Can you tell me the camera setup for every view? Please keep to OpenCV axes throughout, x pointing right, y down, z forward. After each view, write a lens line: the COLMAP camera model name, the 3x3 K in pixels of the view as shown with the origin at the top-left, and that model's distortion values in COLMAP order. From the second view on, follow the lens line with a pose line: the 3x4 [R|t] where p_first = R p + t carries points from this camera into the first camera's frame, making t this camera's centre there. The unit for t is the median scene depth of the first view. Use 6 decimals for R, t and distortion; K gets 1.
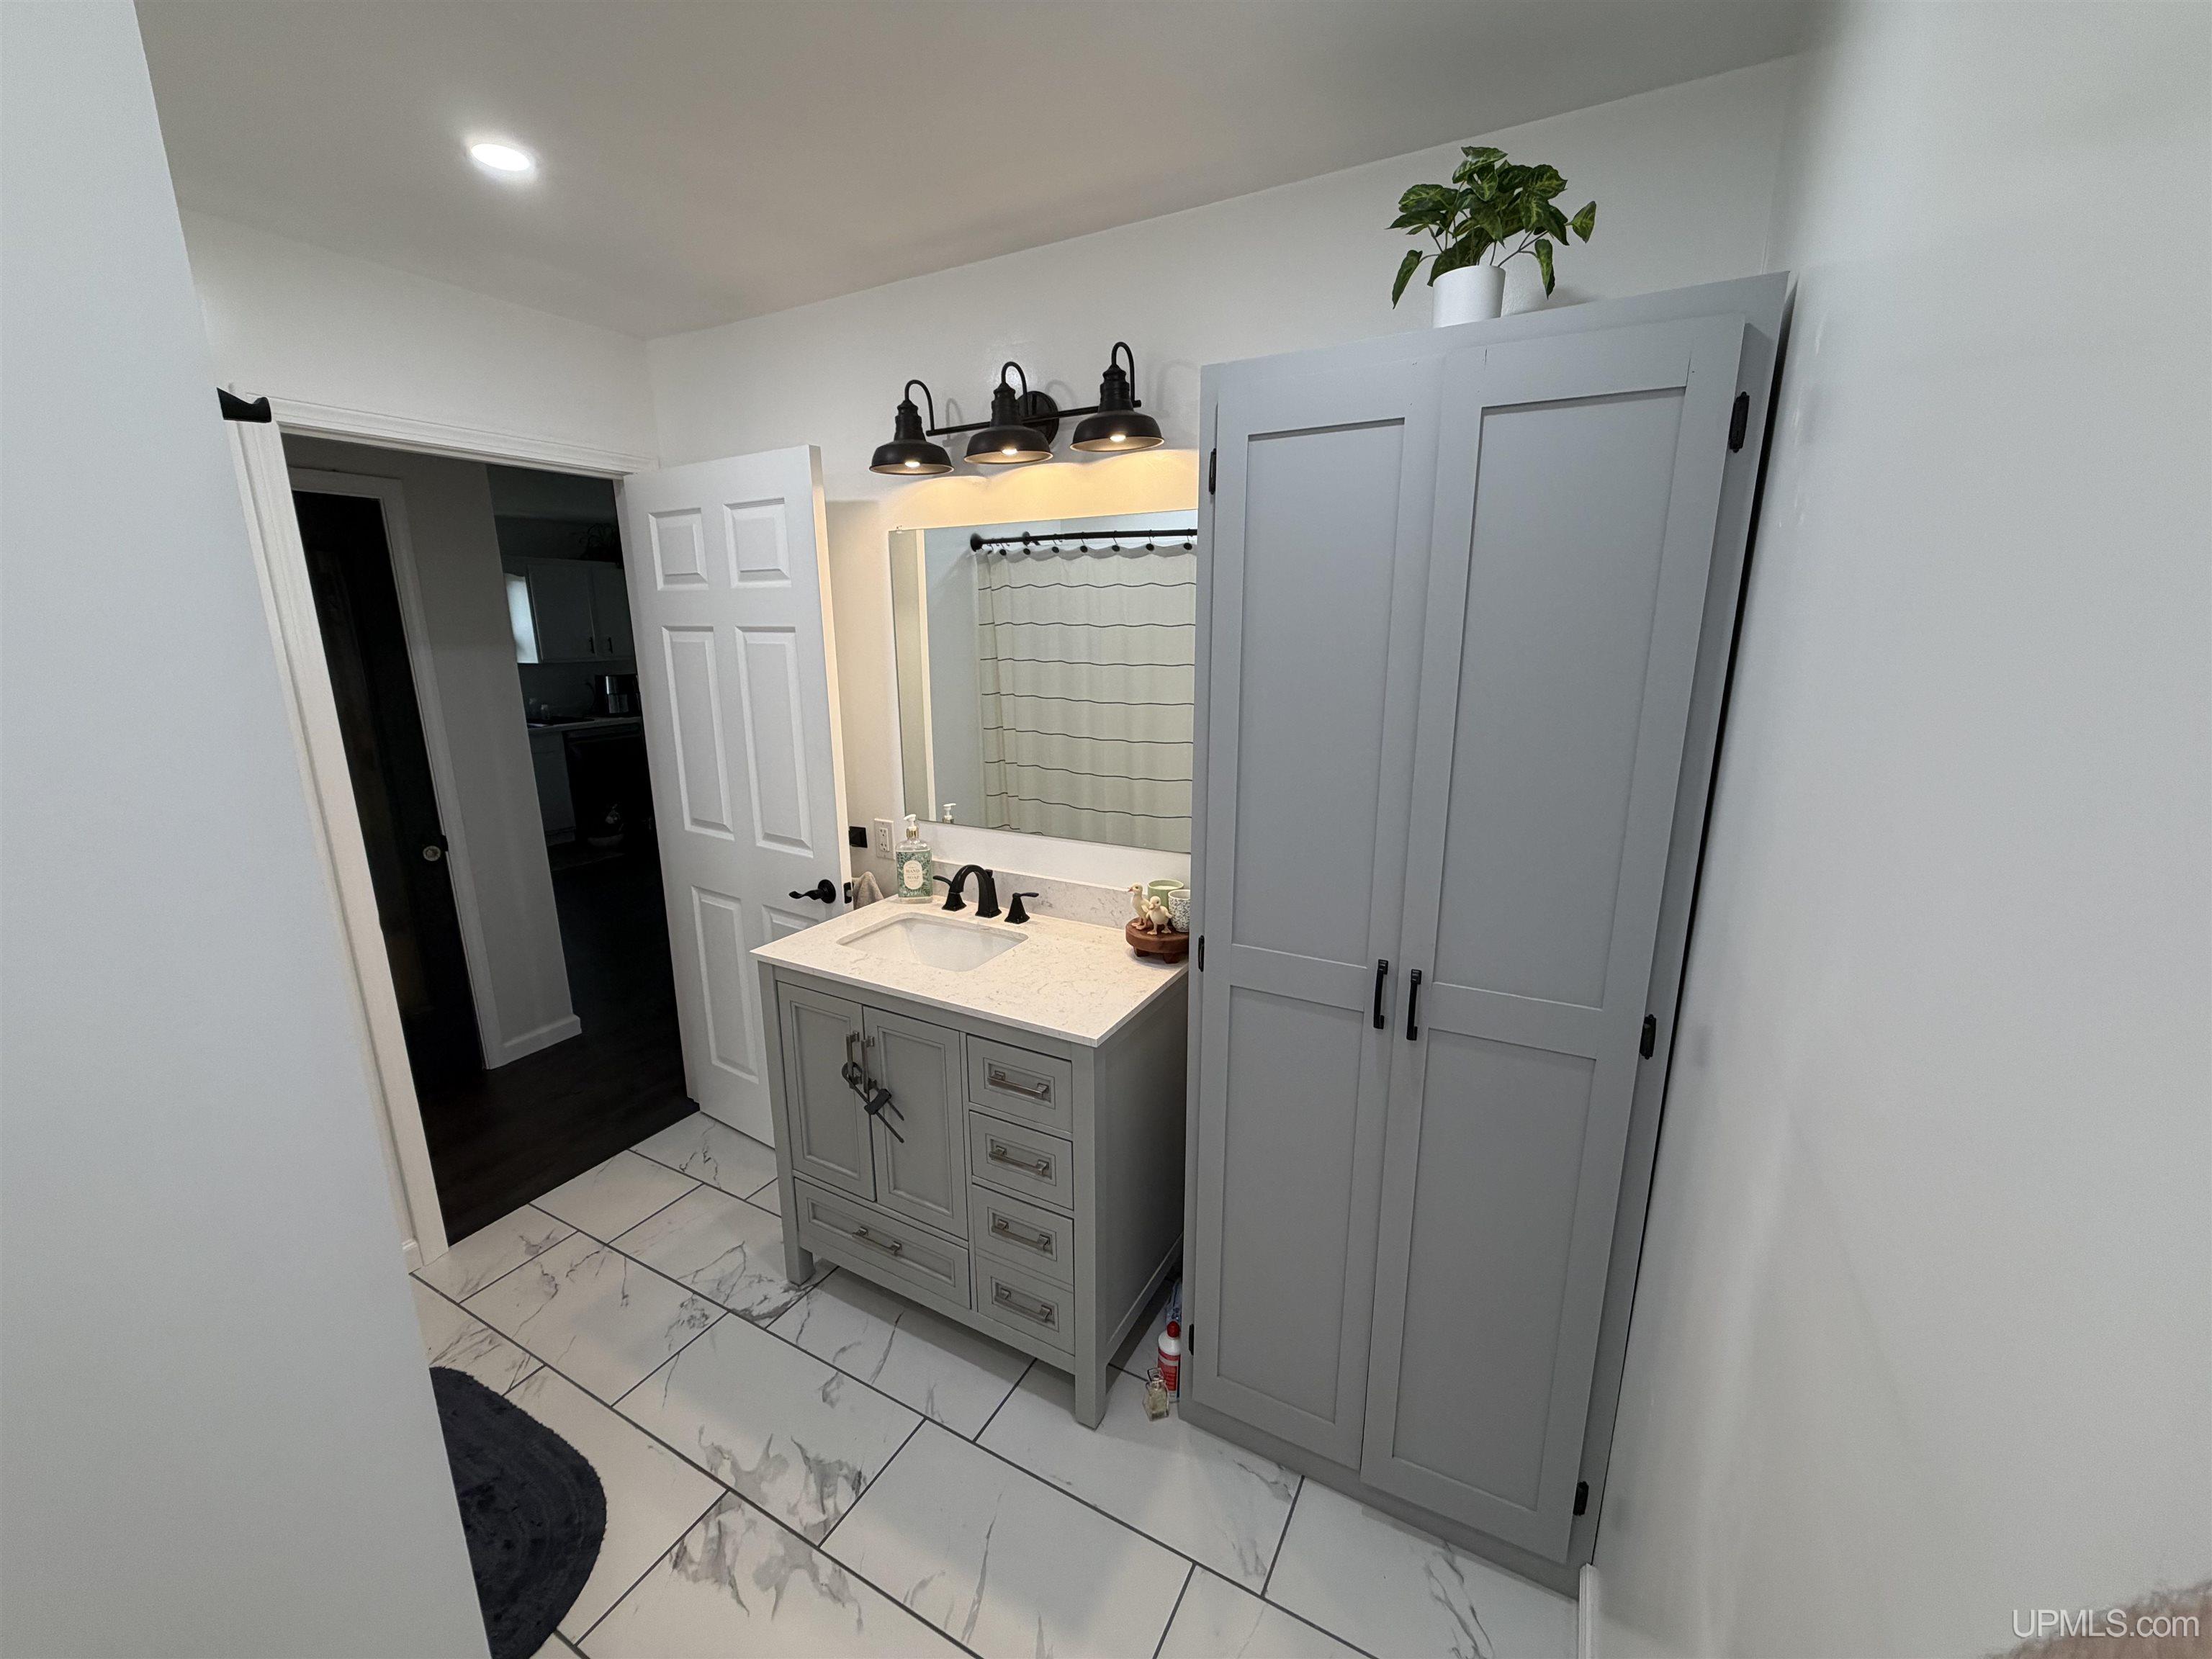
lens RADIAL K [[885.9, 0, 1100.7], [0, 885.9, 831.1], [0, 0, 1]] dist [-0.001561, -0.000136]
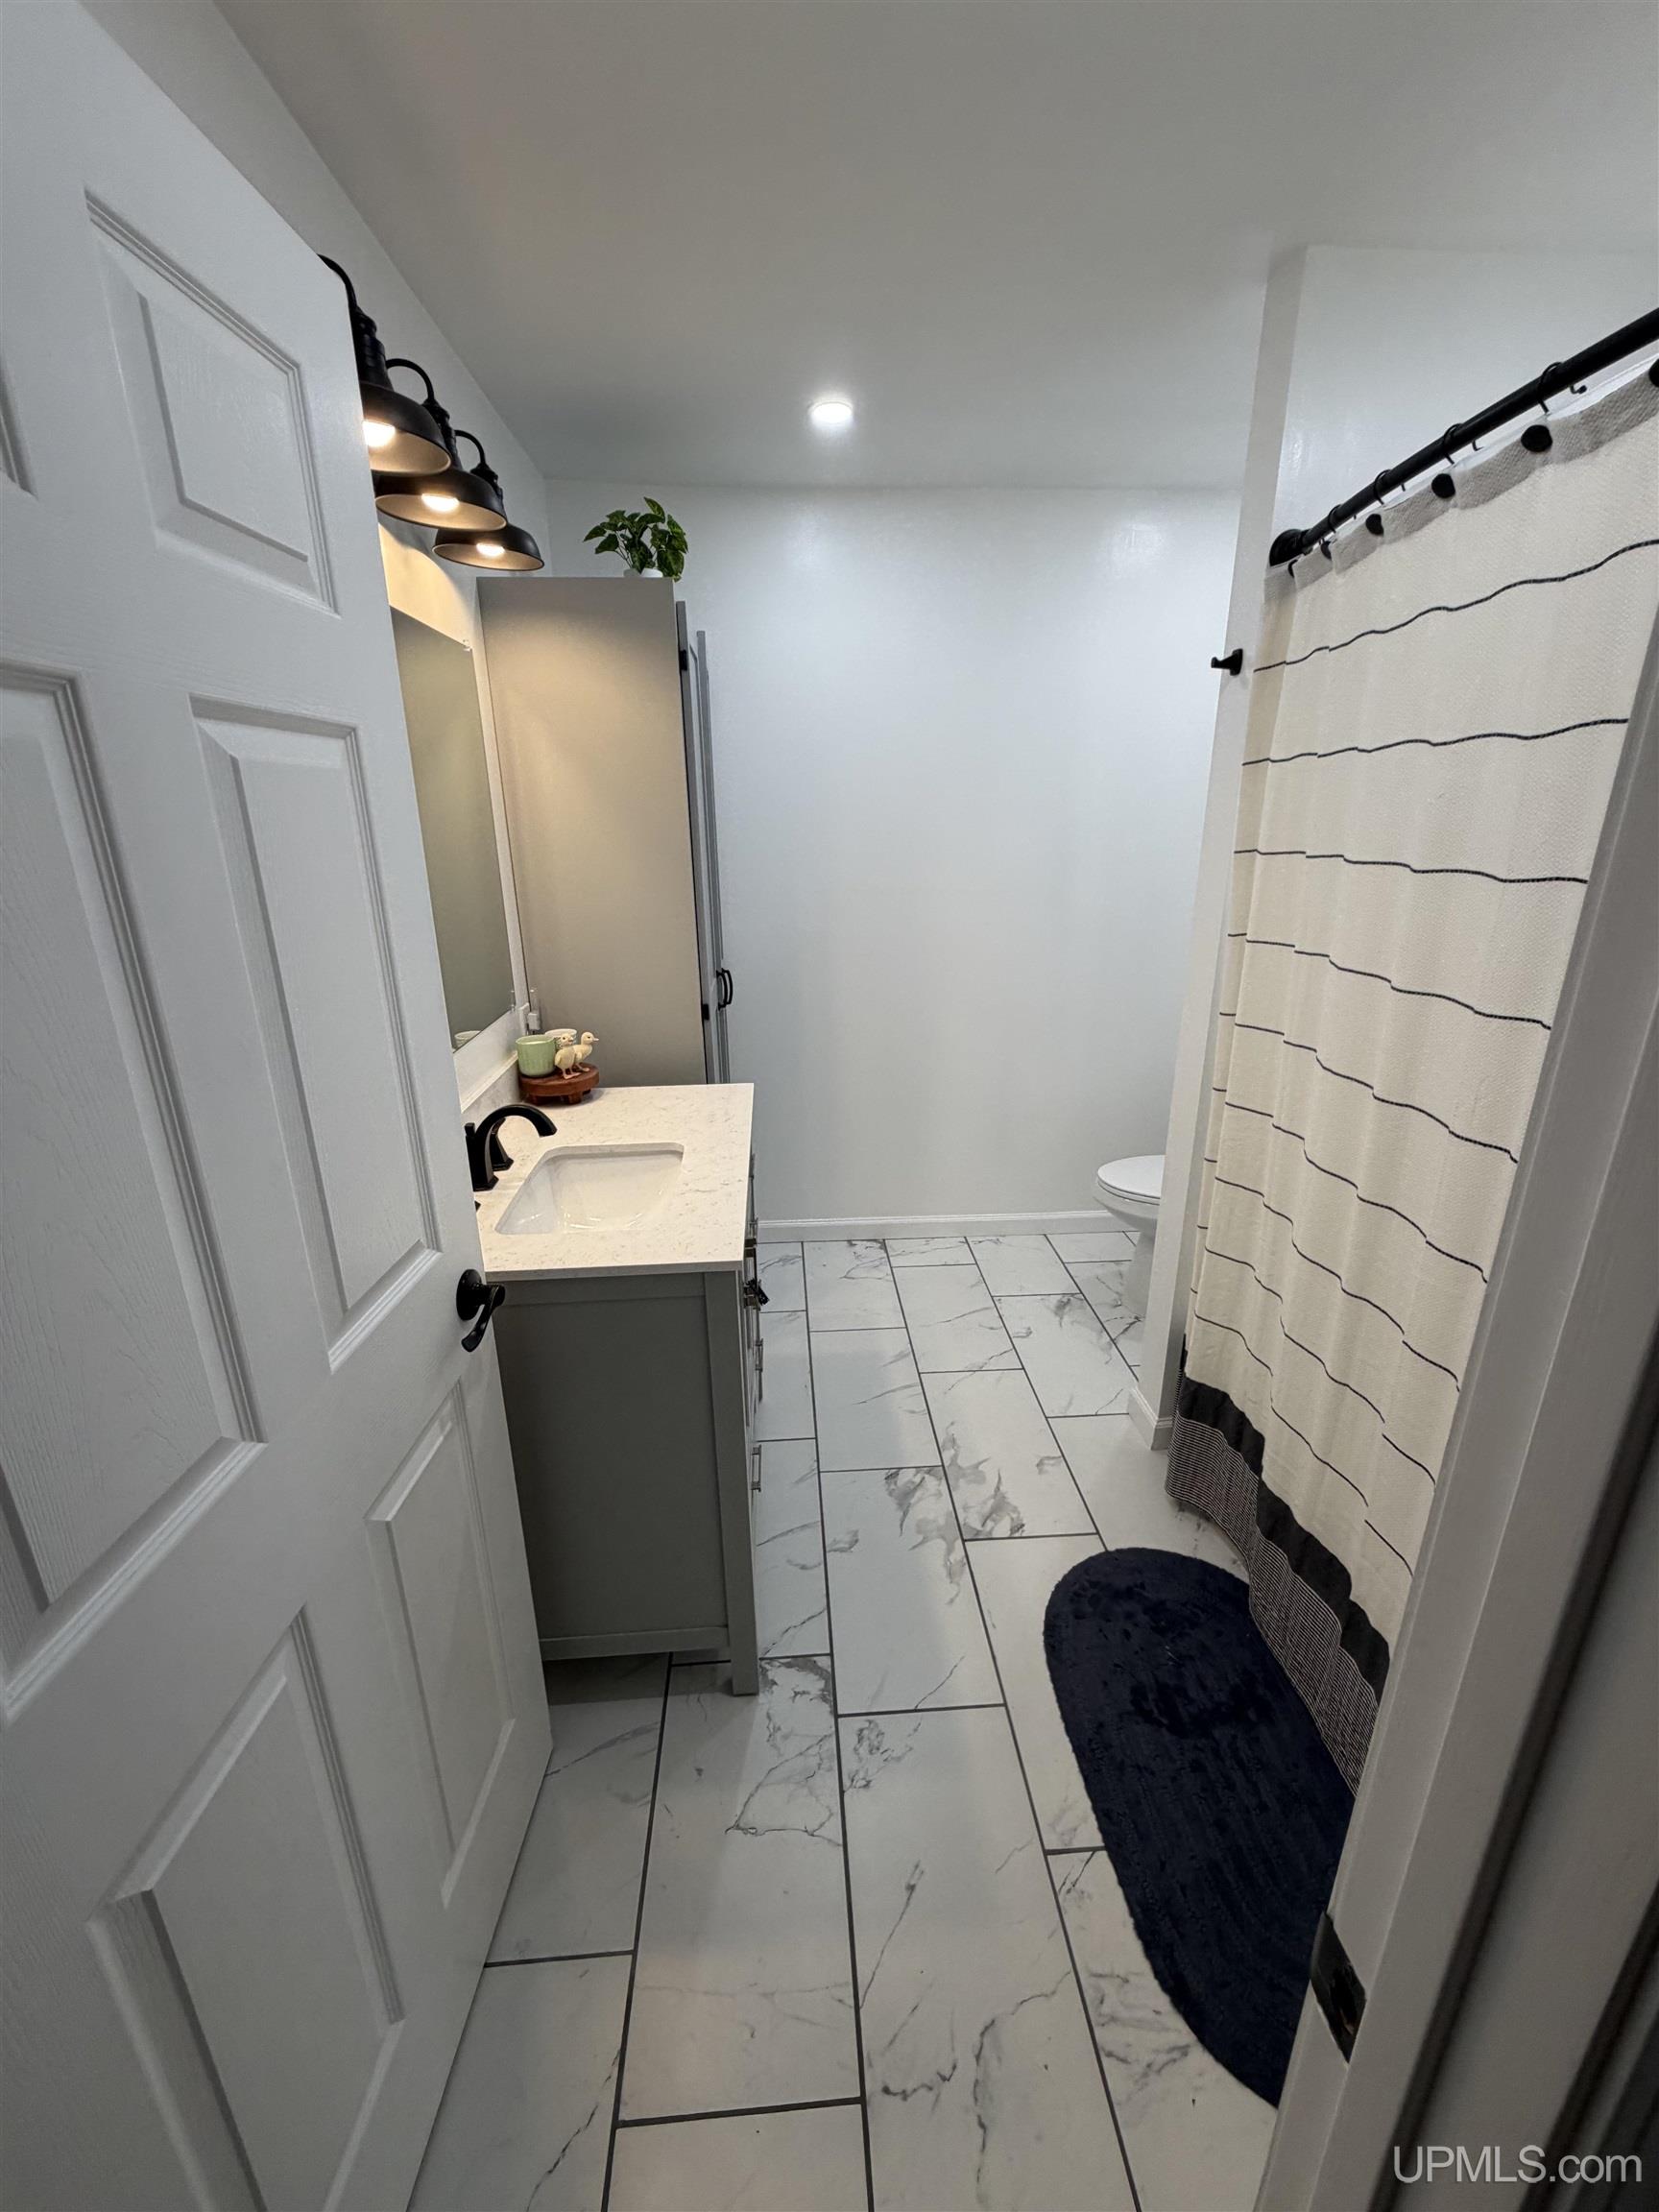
lens RADIAL K [[885.9, 0, 826.2], [0, 885.9, 1100.9], [0, 0, 1]] dist [-0.001561, -0.000136]
pose [[-0.536526, -0.252761, 0.805141, -1.064475], [0.207002, 0.885521, 0.415937, -0.259516], [-0.818101, 0.389827, -0.422783, 1.360109]]
